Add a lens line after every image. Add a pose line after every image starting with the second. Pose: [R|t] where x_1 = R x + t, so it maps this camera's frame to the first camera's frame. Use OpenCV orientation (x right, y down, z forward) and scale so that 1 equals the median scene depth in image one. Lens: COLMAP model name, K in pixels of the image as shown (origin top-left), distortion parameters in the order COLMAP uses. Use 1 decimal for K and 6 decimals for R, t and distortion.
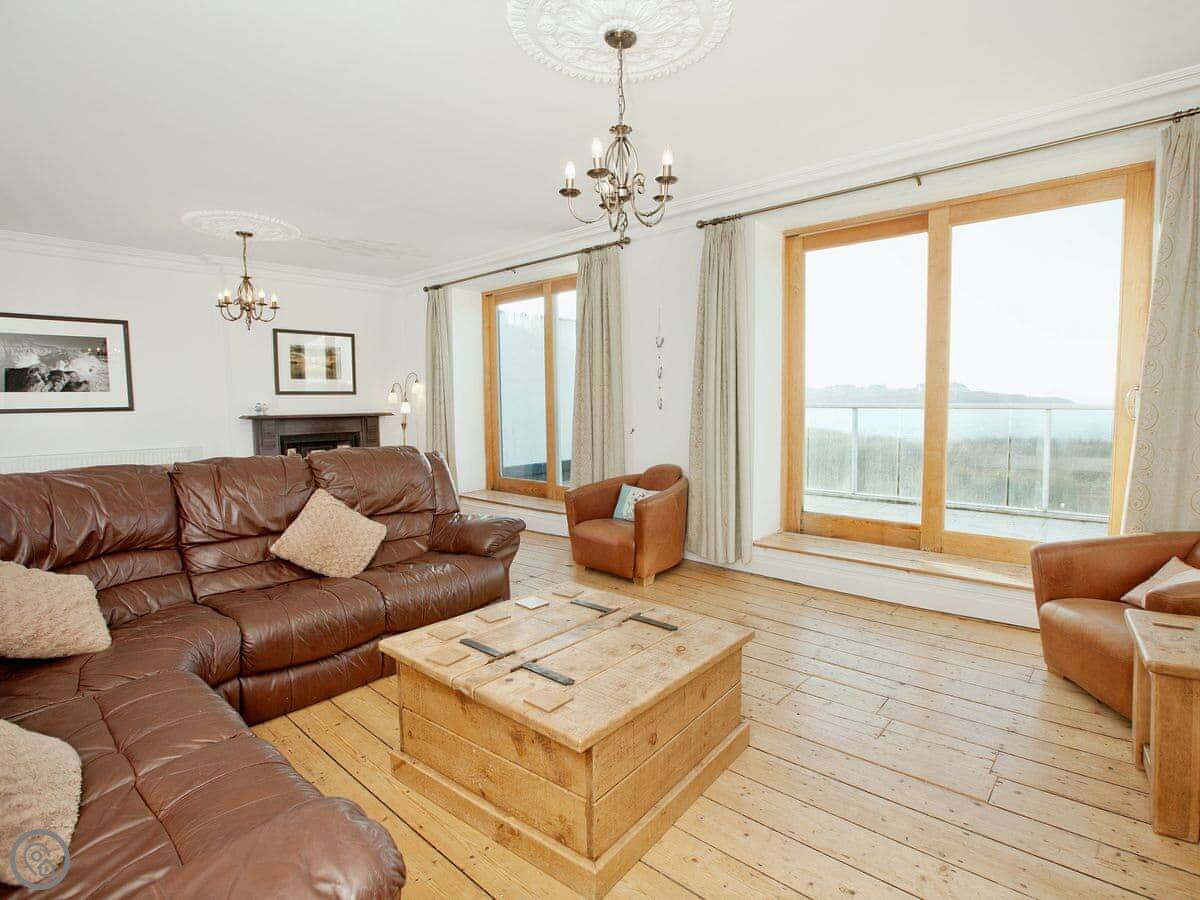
lens RADIAL K [[580.6, 0, 601.2], [0, 580.6, 452.1], [0, 0, 1]] dist [-0.013437, 0.000766]
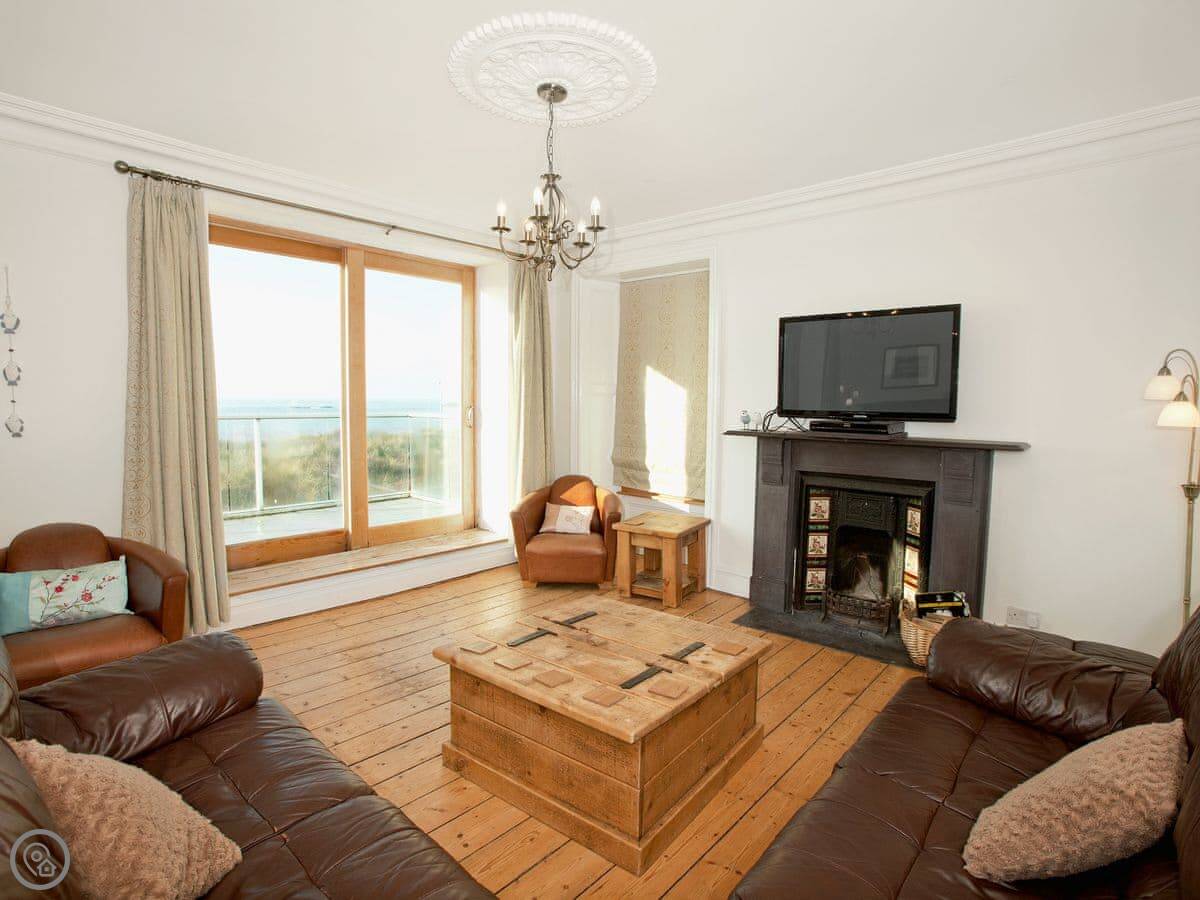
lens RADIAL K [[595.5, 0, 602.8], [0, 595.5, 448.0], [0, 0, 1]] dist [-0.039894, -0.000057]
pose [[0.046628, -0.065815, 0.996742, -0.741763], [0.079380, 0.994916, 0.061981, -0.078728], [-0.995753, 0.076231, 0.051615, 0.603225]]
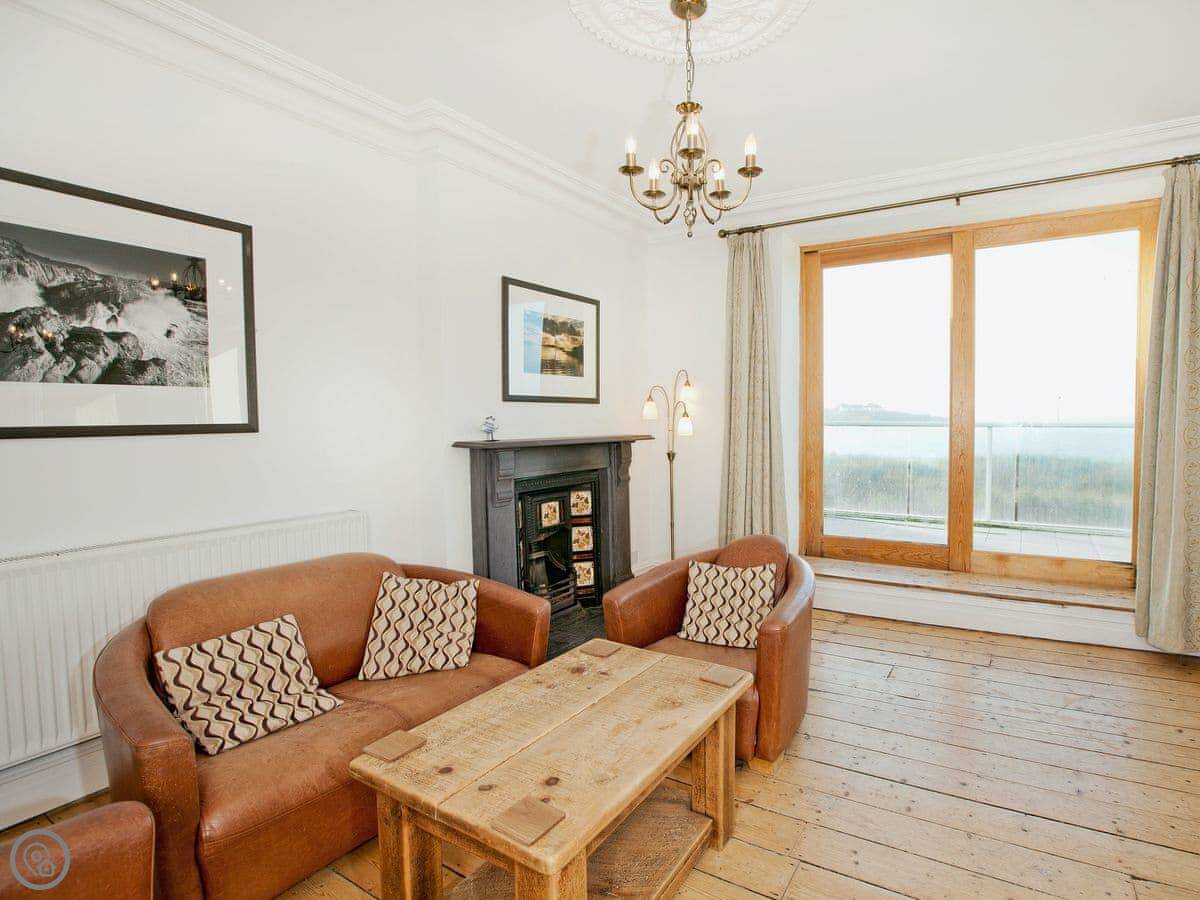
lens RADIAL K [[552.0, 0, 602.8], [0, 552.0, 447.8], [0, 0, 1]] dist [-0.022542, 0.000121]
pose [[0.979834, -0.007544, 0.199669, -0.294973], [0.015081, 0.999229, -0.036251, -0.019148], [-0.199241, 0.038531, 0.979193, 0.250946]]
